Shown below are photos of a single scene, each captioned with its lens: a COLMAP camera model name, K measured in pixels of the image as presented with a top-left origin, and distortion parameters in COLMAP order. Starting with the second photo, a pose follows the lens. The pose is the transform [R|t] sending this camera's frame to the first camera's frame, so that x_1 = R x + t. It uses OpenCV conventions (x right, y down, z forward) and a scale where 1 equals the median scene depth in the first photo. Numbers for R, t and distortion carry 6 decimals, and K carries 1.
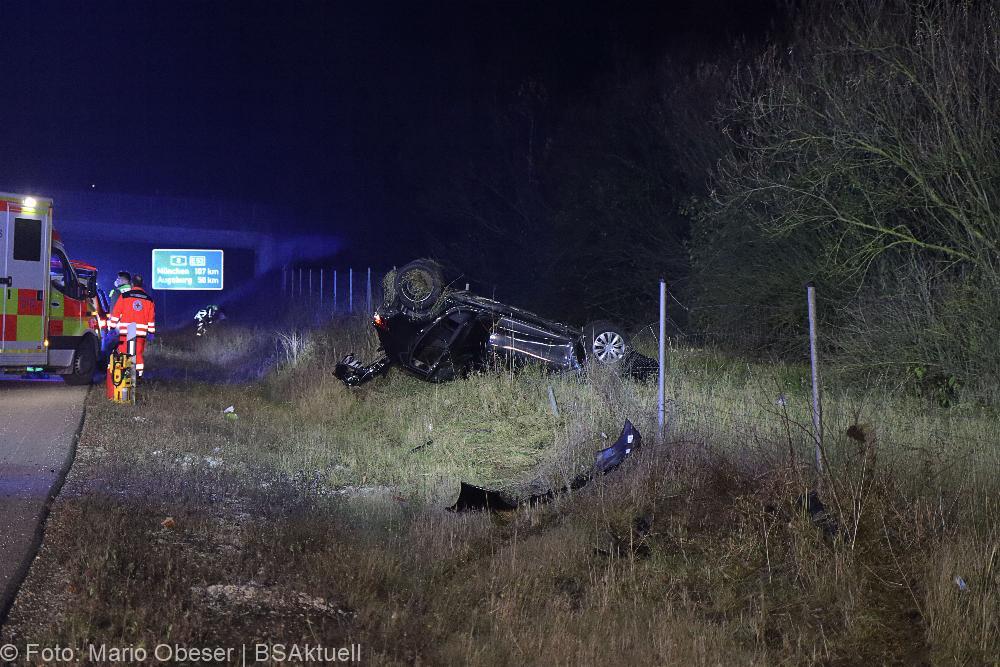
lens RADIAL K [[2437.1, 0, 500.0], [0, 2437.1, 333.5], [0, 0, 1]] dist [0.003358, -0.219308]
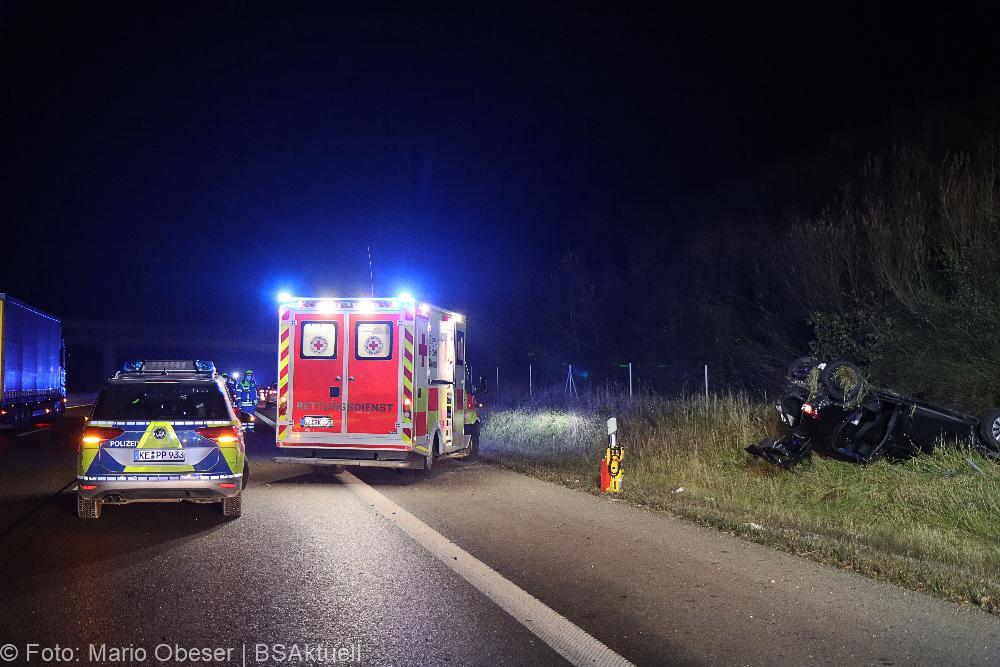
lens RADIAL K [[1136.6, 0, 500.0], [0, 1136.6, 333.5], [0, 0, 1]] dist [0.014600, 0.000158]
pose [[0.995367, -0.017618, 0.094518, -0.249297], [0.022468, 0.998471, -0.050499, -0.017992], [-0.093484, 0.052389, 0.994242, 0.472309]]
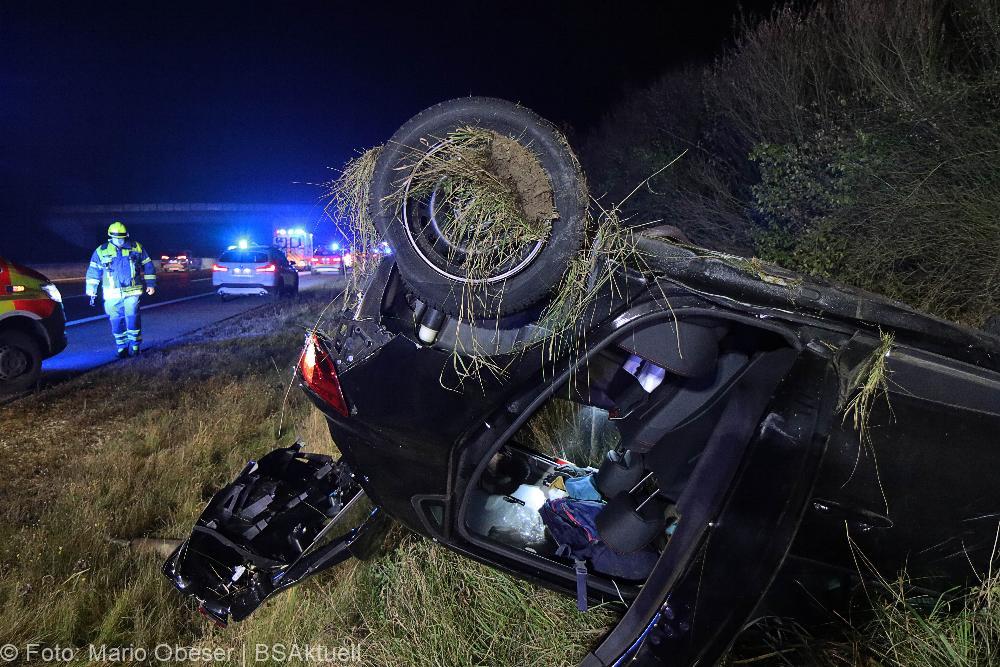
lens RADIAL K [[766.8, 0, 500.0], [0, 766.8, 333.5], [0, 0, 1]] dist [0.002351, 0.000918]
pose [[0.998774, -0.024077, -0.043260, -0.029329], [0.028309, 0.994582, 0.100029, -0.015378], [0.040617, -0.101131, 0.994044, 0.933808]]
